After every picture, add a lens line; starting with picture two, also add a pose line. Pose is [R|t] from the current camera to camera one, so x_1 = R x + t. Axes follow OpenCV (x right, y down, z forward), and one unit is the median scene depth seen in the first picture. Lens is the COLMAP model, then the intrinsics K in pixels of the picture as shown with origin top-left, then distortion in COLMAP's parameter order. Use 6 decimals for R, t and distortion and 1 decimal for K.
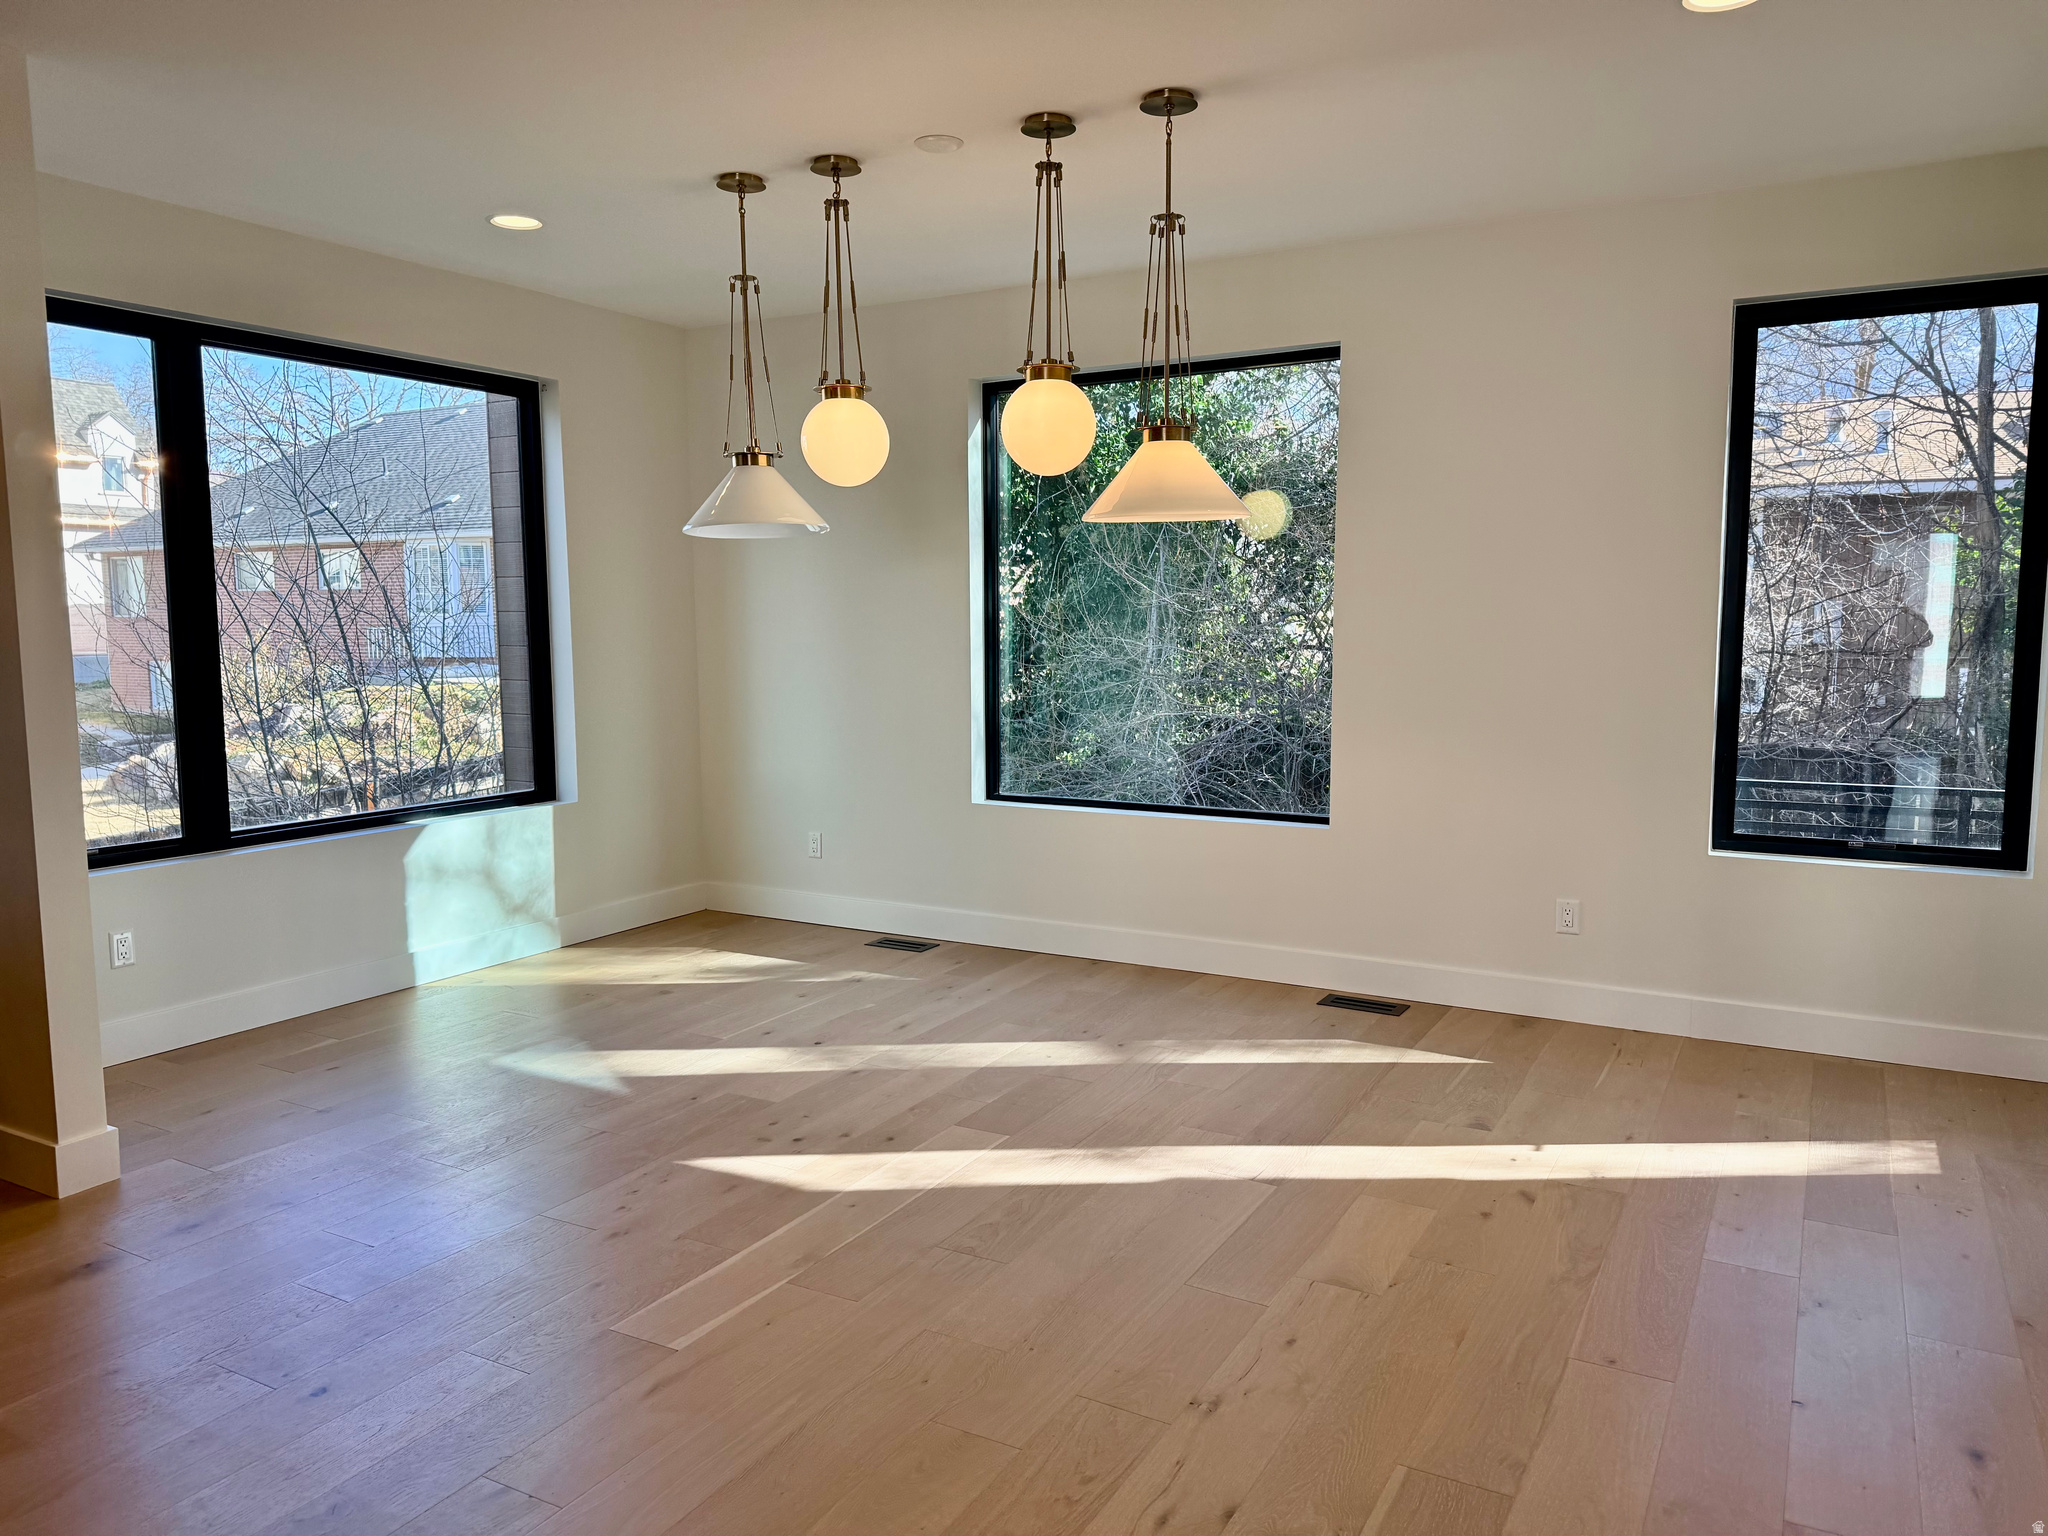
lens RADIAL K [[1420.2, 0, 1028.5], [0, 1420.2, 770.7], [0, 0, 1]] dist [0.144454, -0.194712]
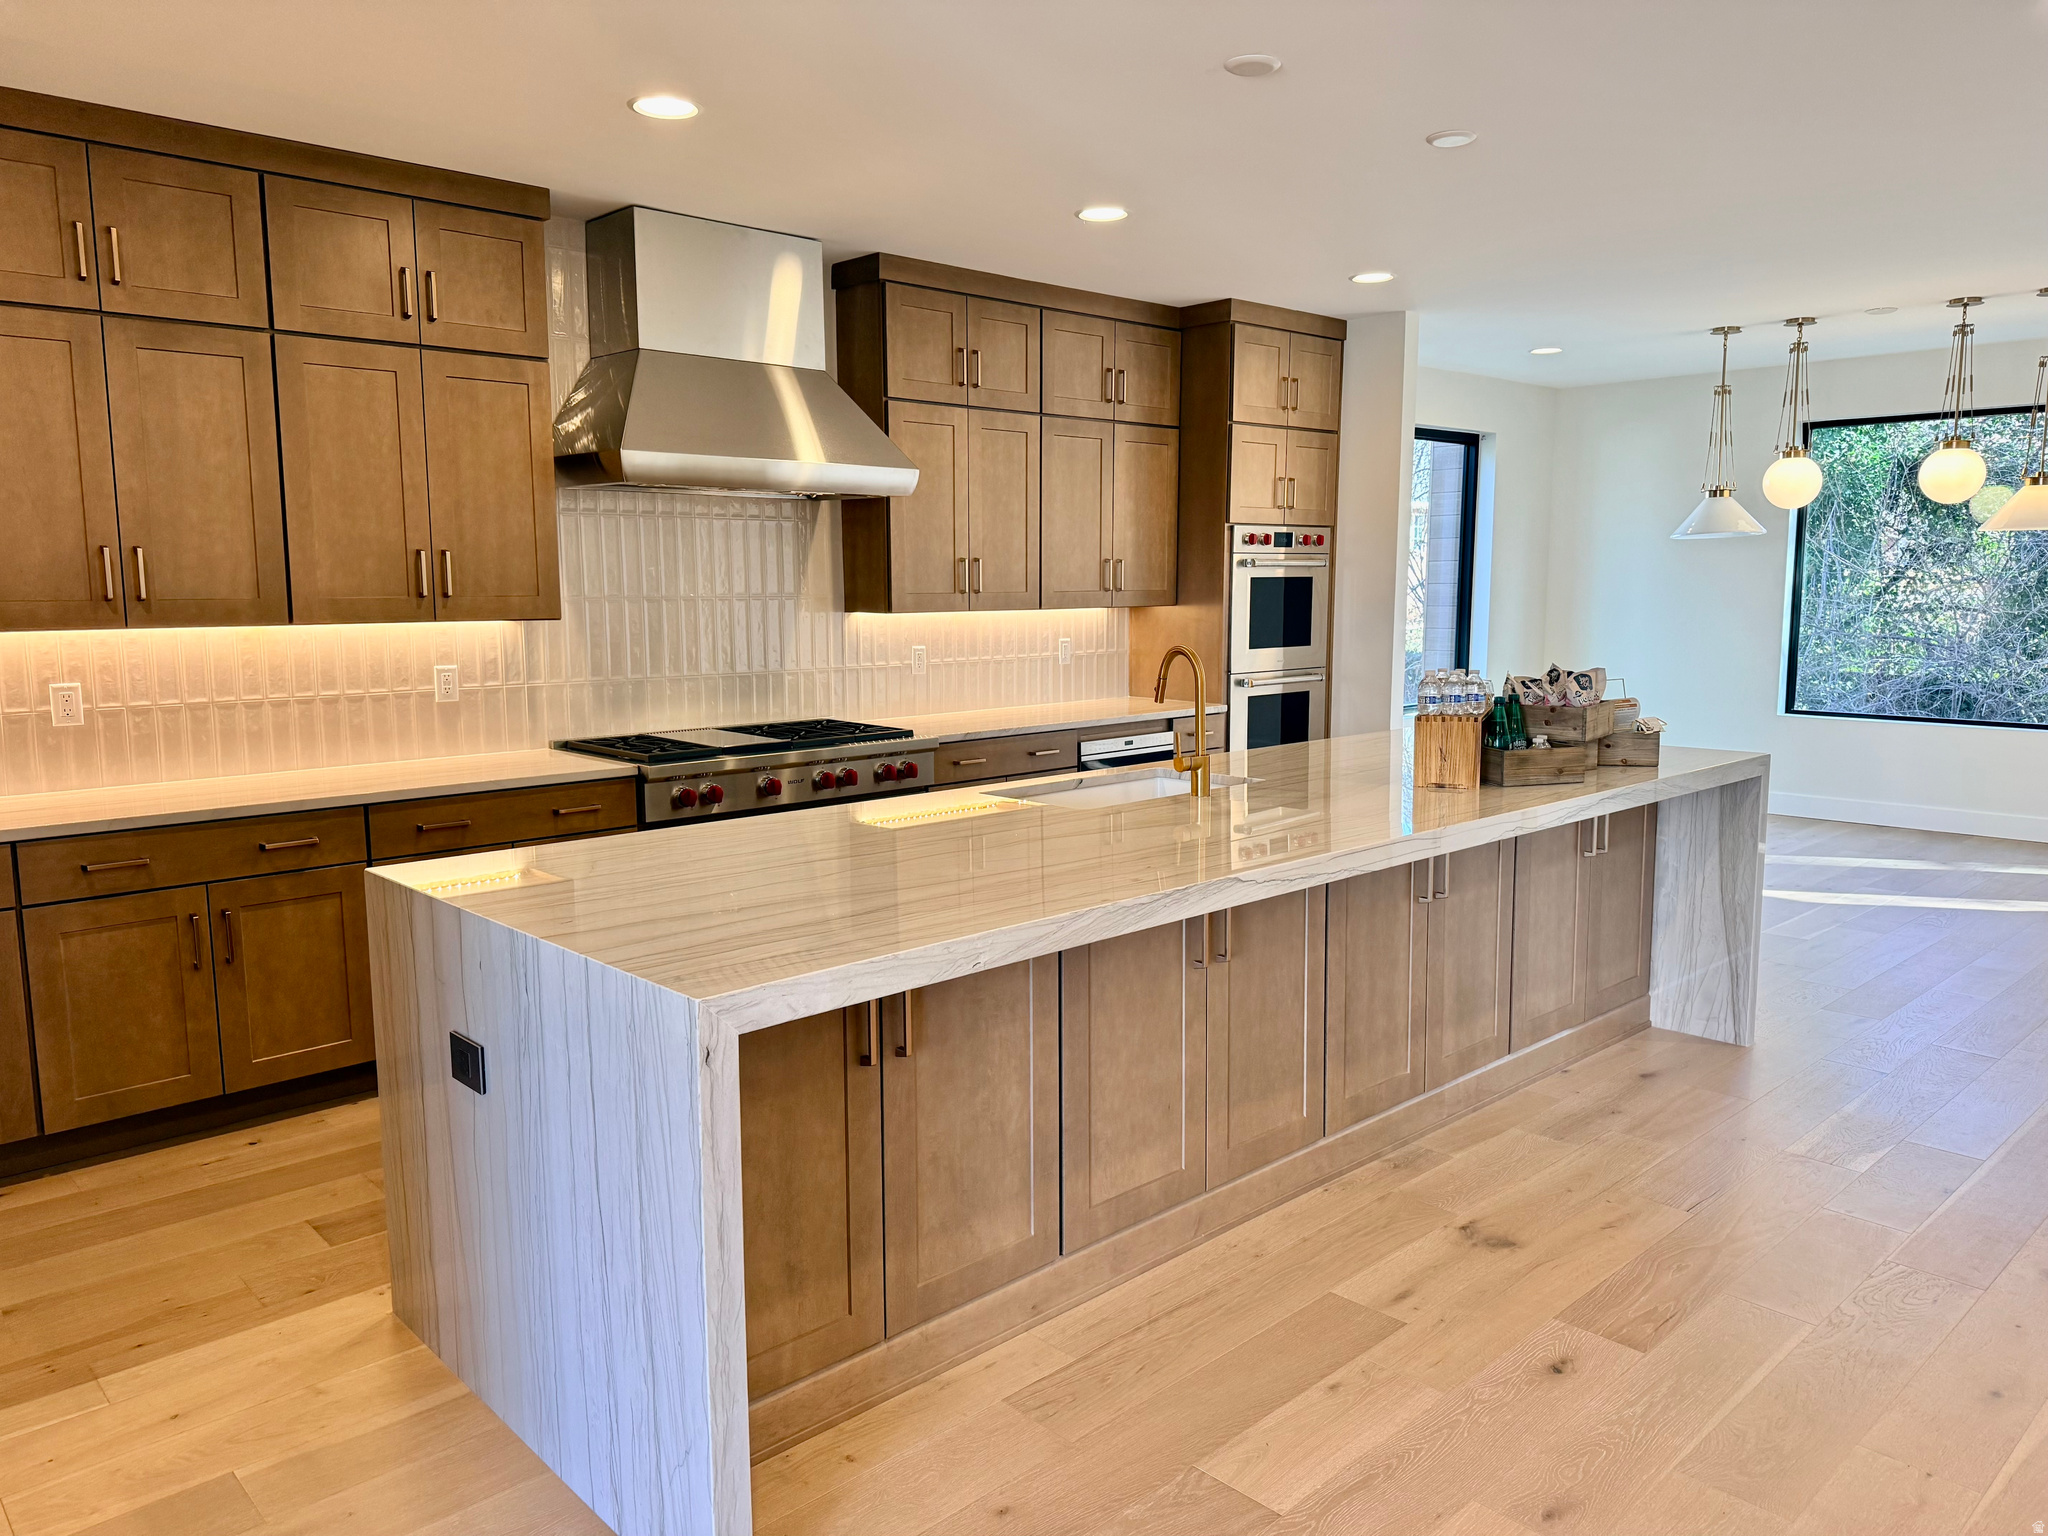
lens RADIAL K [[1440.9, 0, 1012.7], [0, 1440.9, 776.9], [0, 0, 1]] dist [0.066200, -0.068207]
pose [[0.957125, 0.048616, -0.285565, -0.480127], [-0.040395, 0.998584, 0.034614, 0.088528], [0.286844, -0.021595, 0.957734, -0.877514]]
